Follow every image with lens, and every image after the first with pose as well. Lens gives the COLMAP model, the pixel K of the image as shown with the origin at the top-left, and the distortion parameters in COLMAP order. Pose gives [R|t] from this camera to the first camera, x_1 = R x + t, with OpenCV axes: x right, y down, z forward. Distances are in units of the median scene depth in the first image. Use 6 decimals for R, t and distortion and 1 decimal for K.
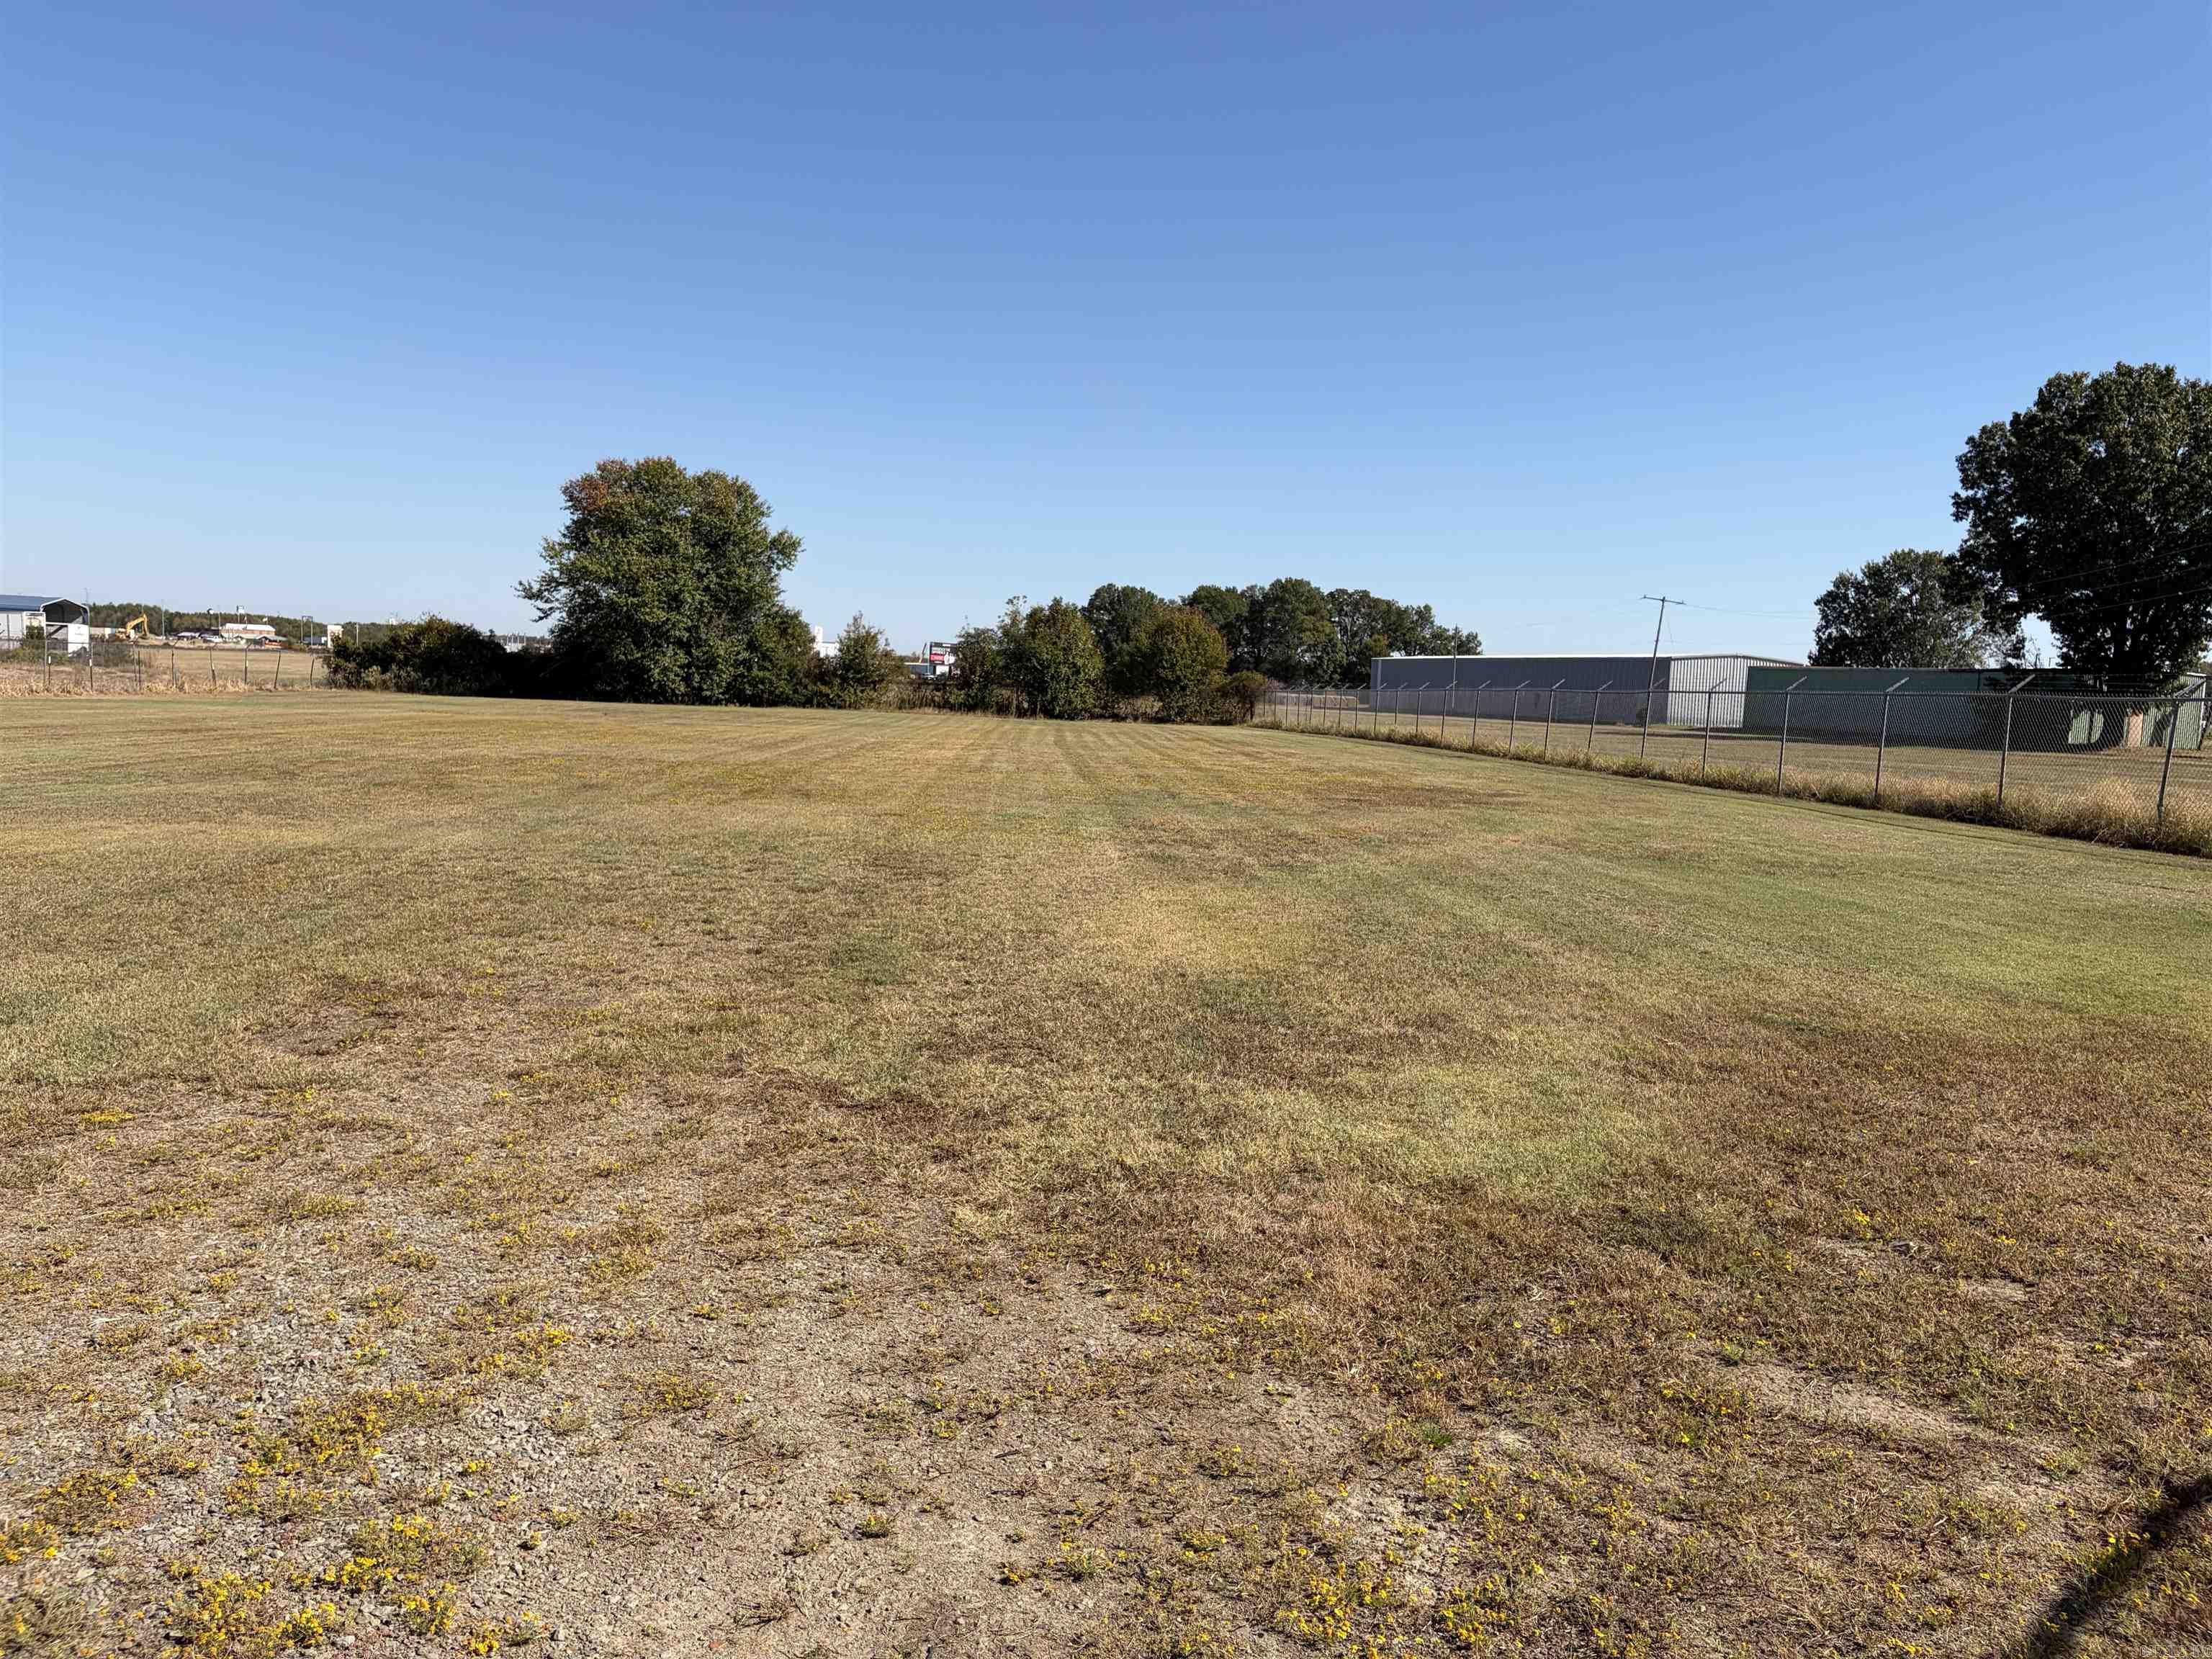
lens RADIAL K [[1661.8, 0, 1106.0], [0, 1661.8, 829.5], [0, 0, 1]] dist [0.053904, -0.070712]
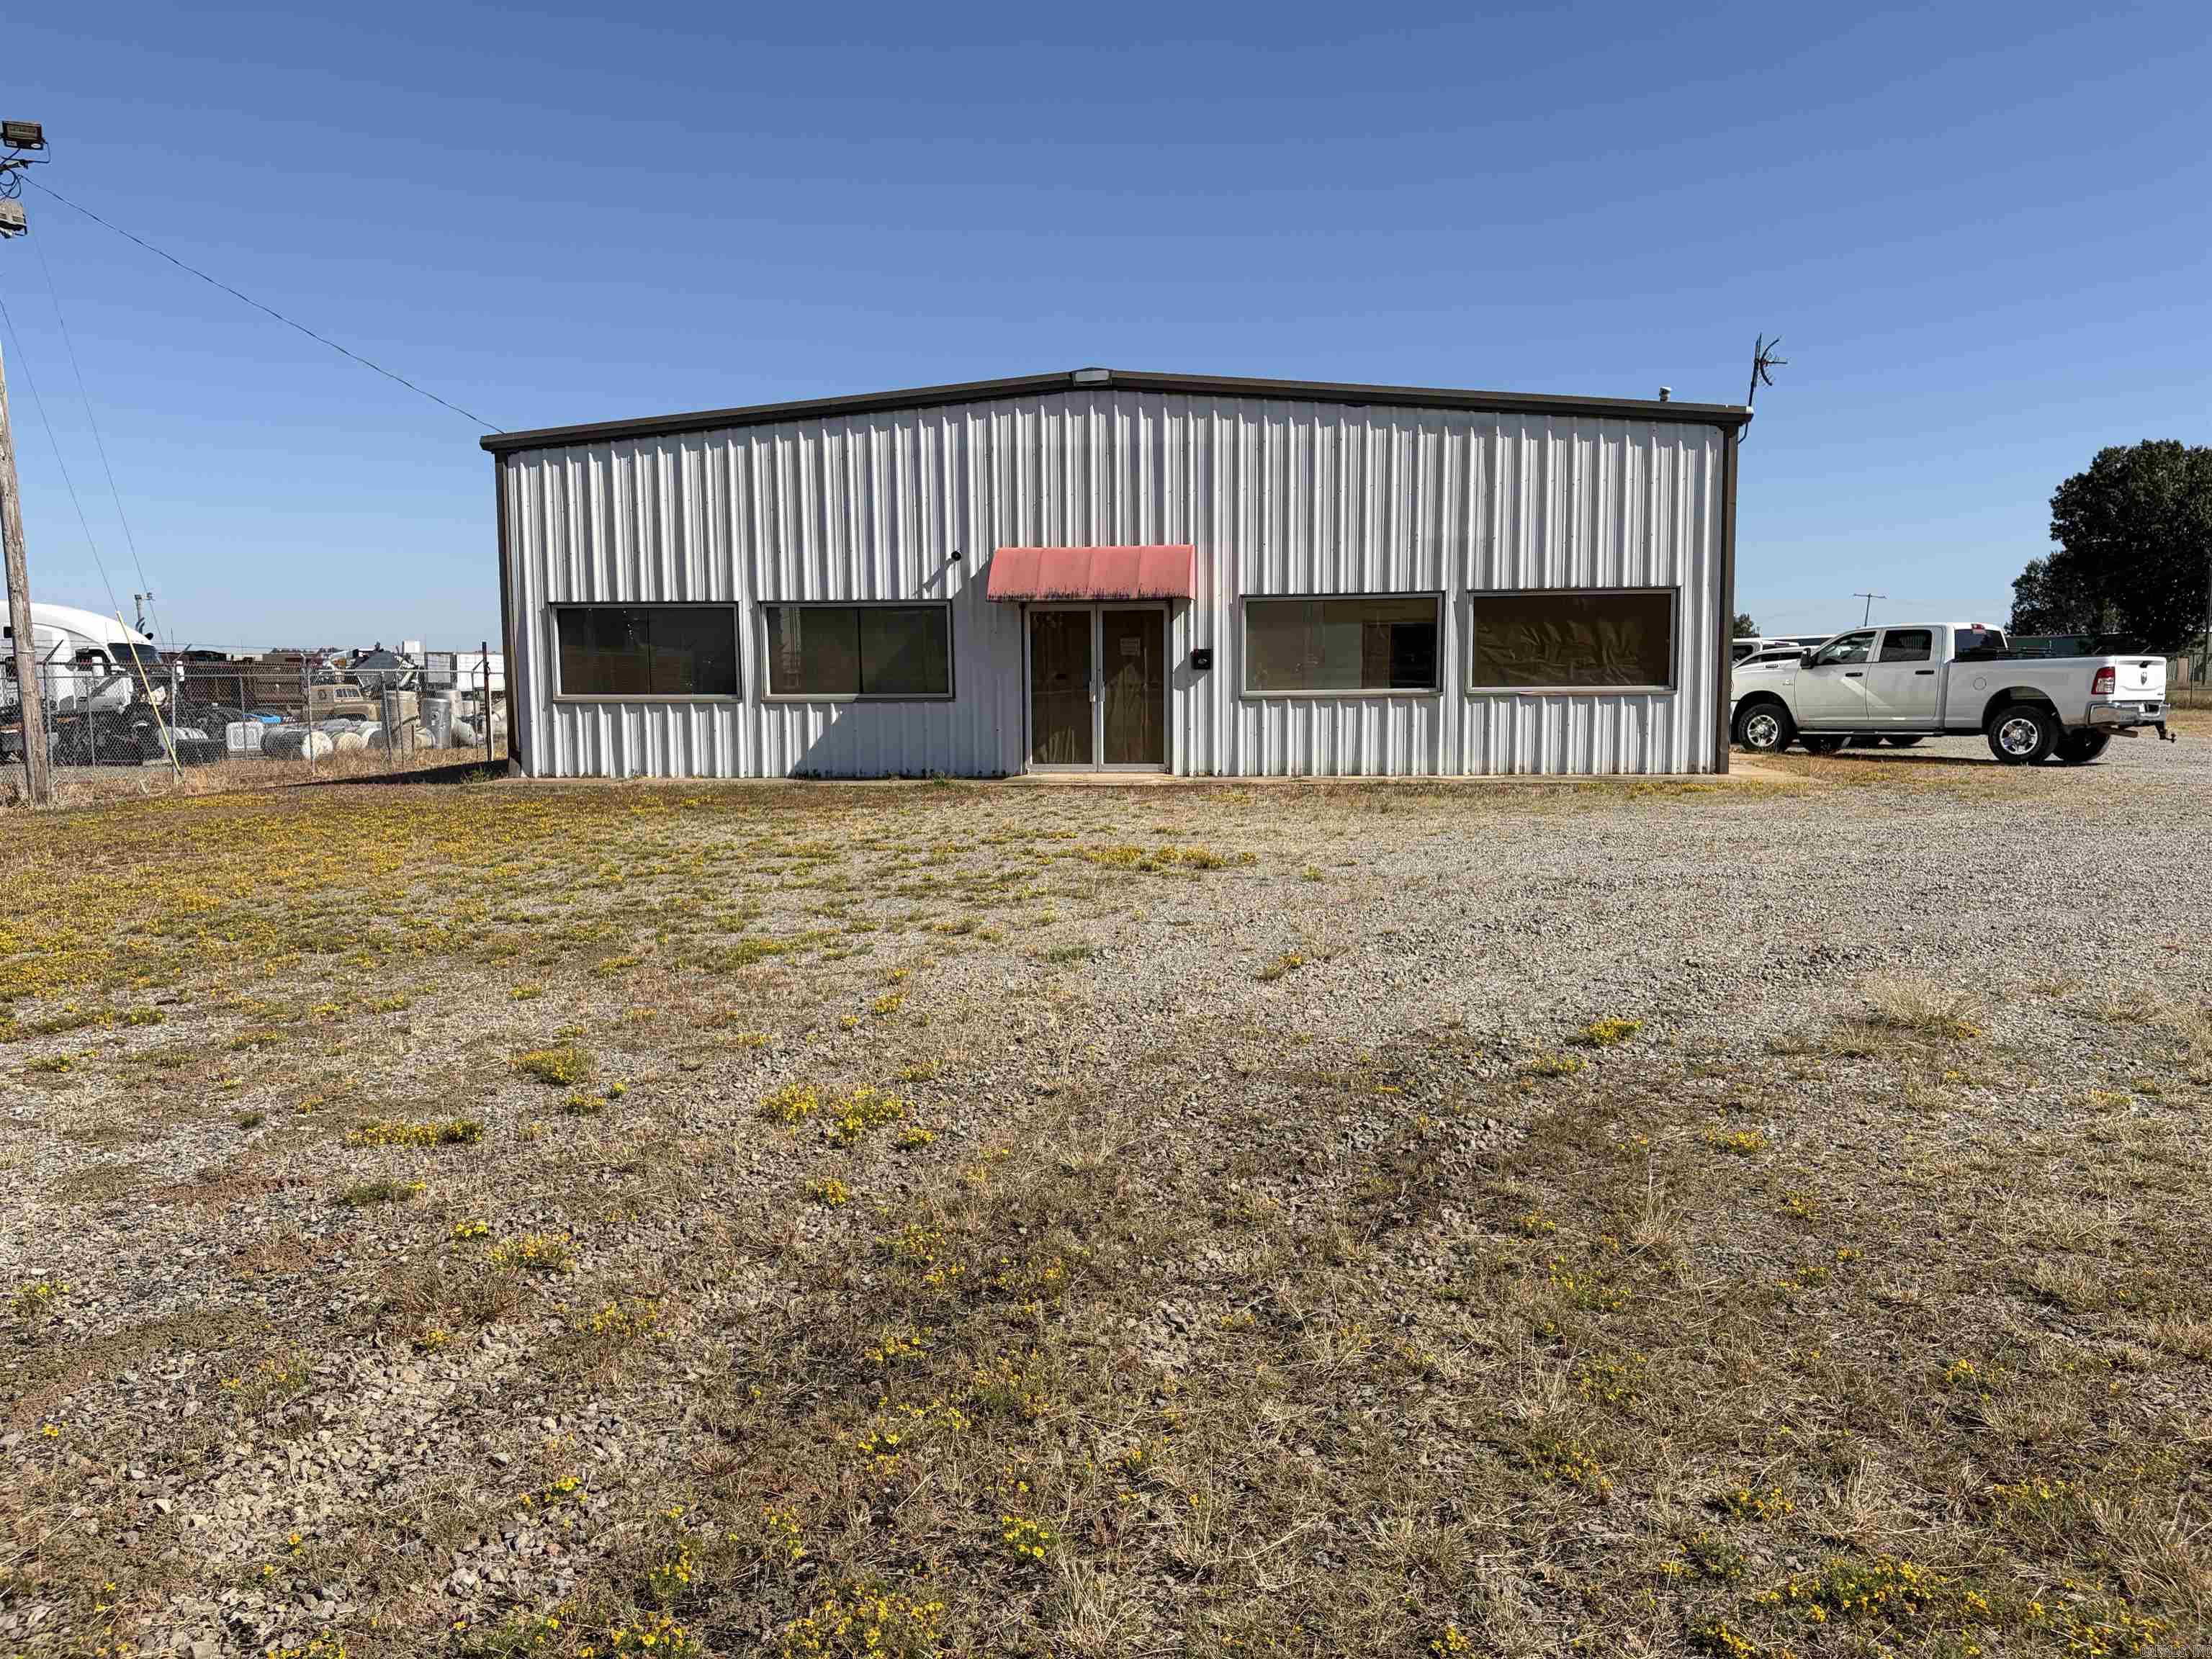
lens RADIAL K [[1662.8, 0, 1096.4], [0, 1662.8, 830.8], [0, 0, 1]] dist [0.056298, -0.075588]
pose [[0.985575, -0.033349, -0.165922, -0.119100], [0.033191, 0.999442, -0.003725, 0.063151], [0.165953, -0.001836, 0.986132, -0.712033]]
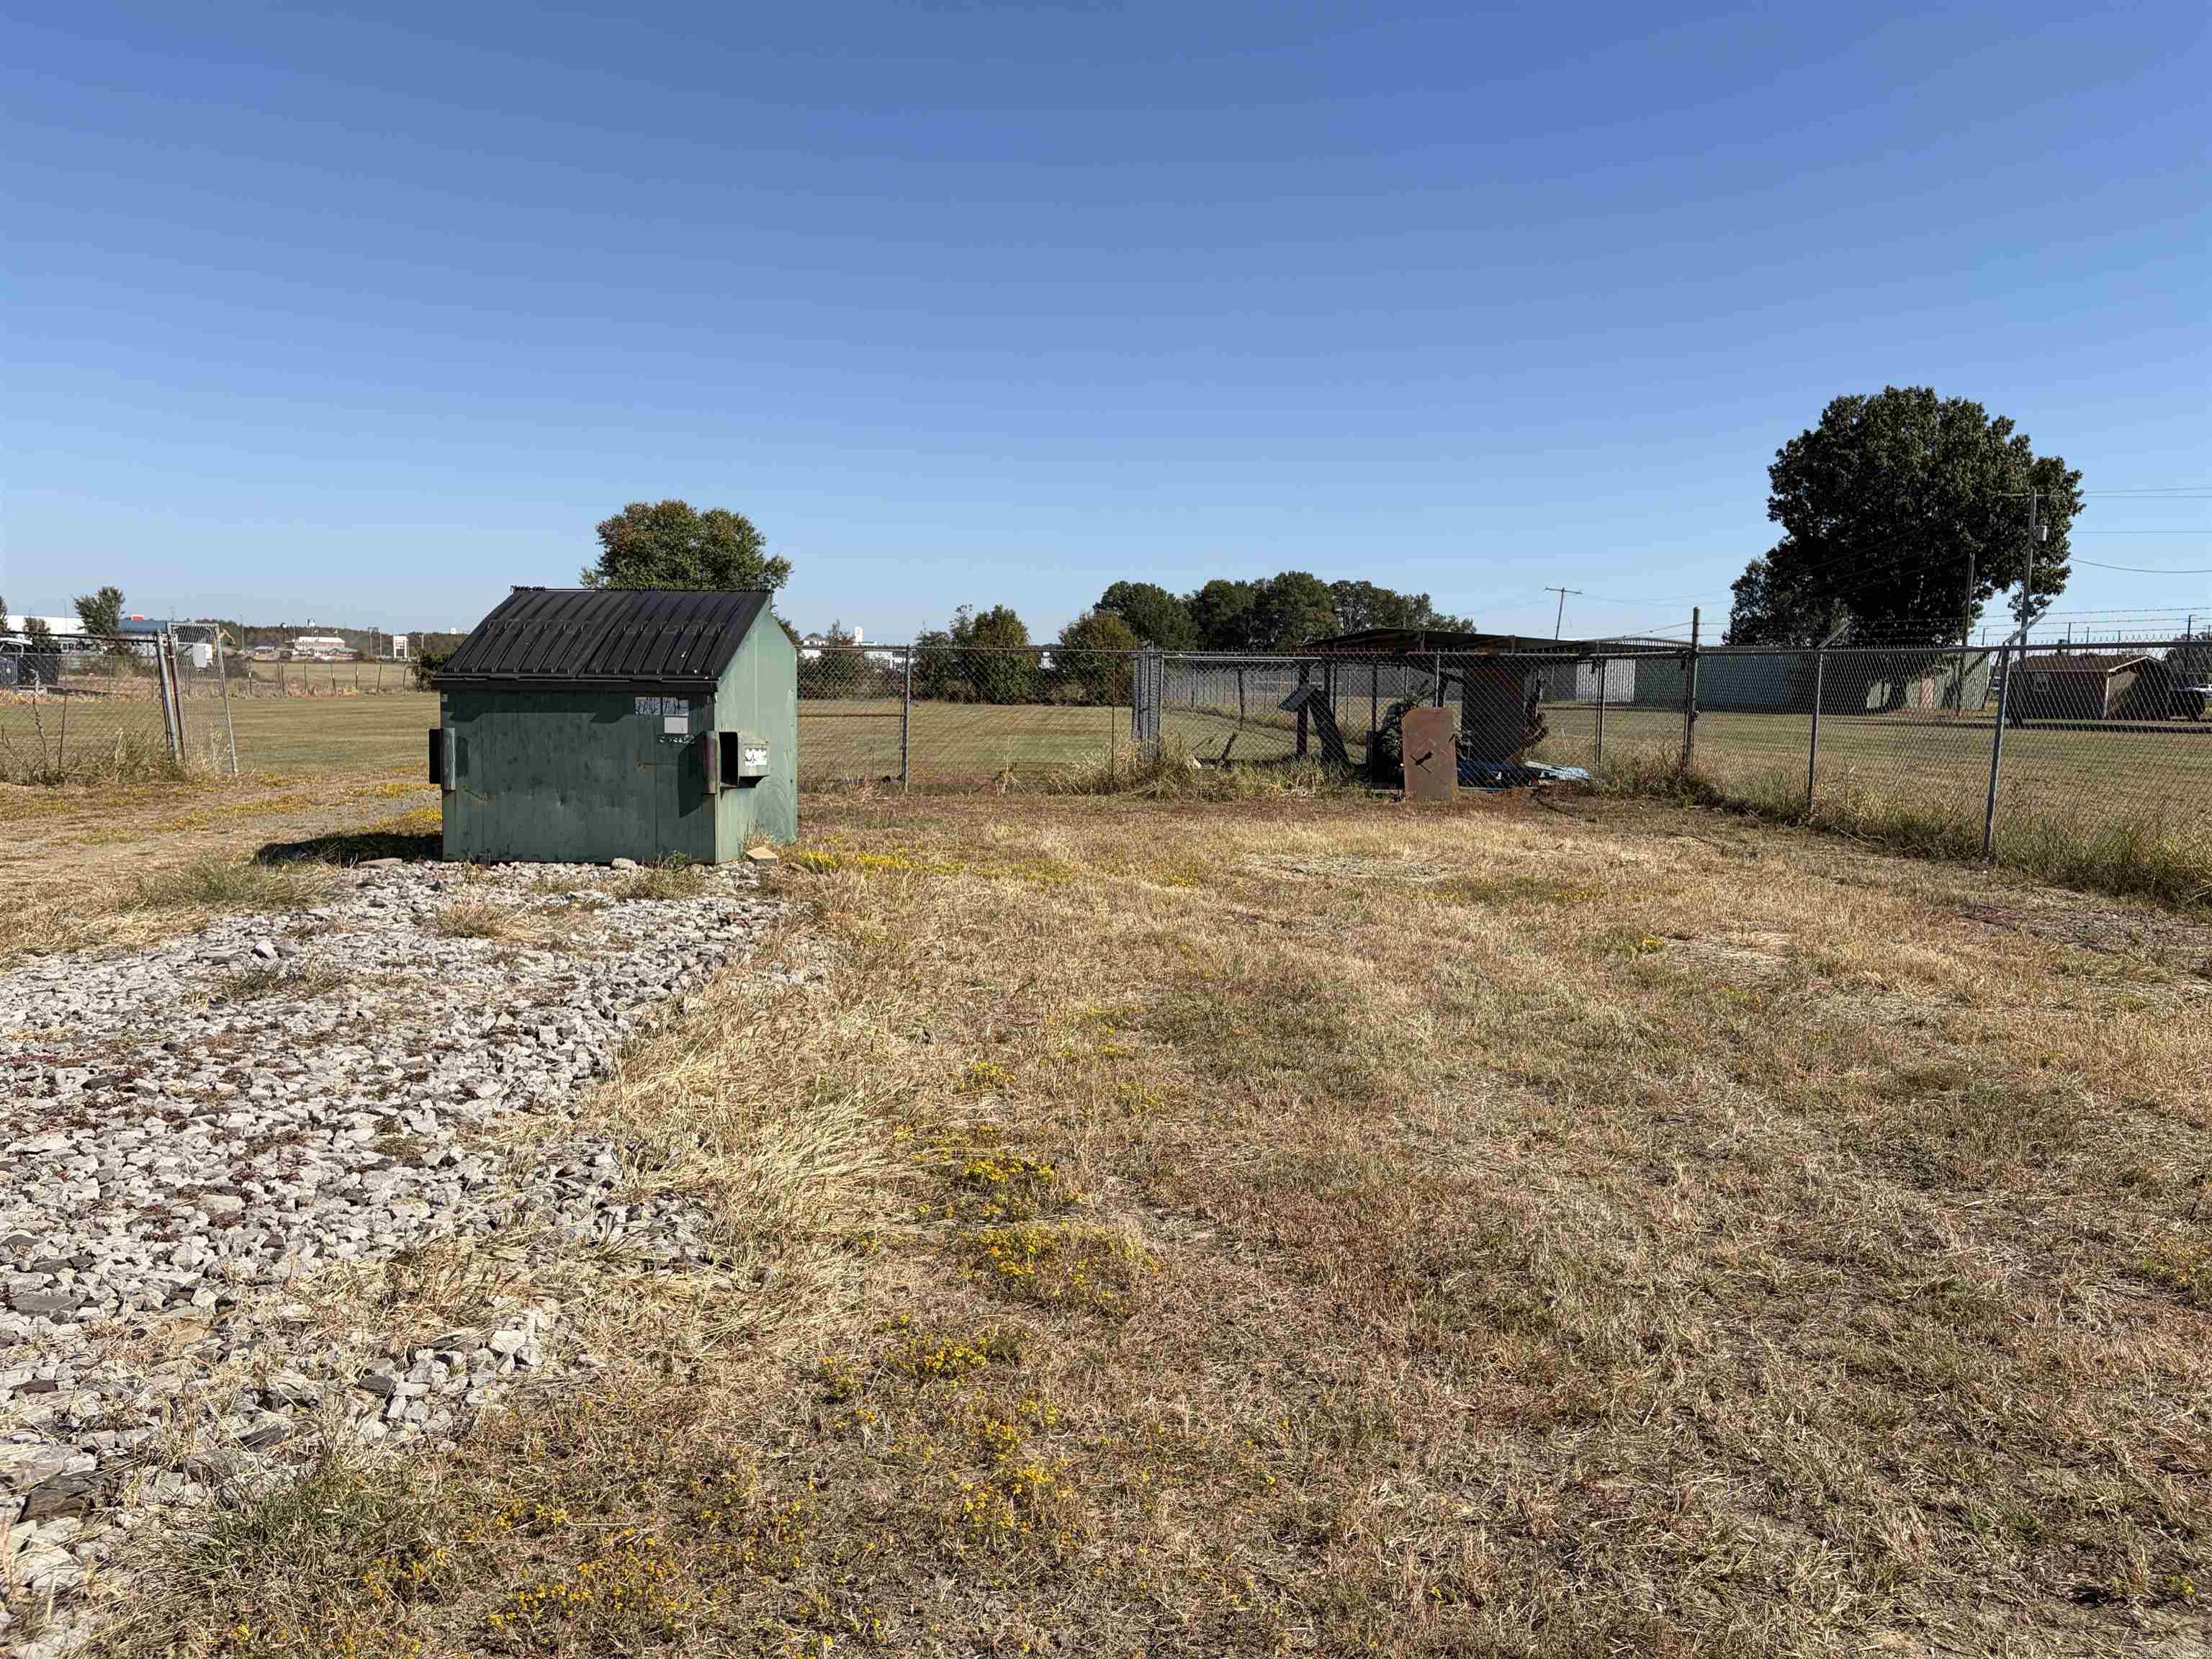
lens RADIAL K [[1661.8, 0, 1106.0], [0, 1661.8, 829.5], [0, 0, 1]] dist [0.053904, -0.070712]
pose [[0.999301, -0.018812, -0.032310, 0.078741], [0.018954, 0.999812, 0.004089, 0.020336], [0.032227, -0.004698, 0.999470, -0.204350]]
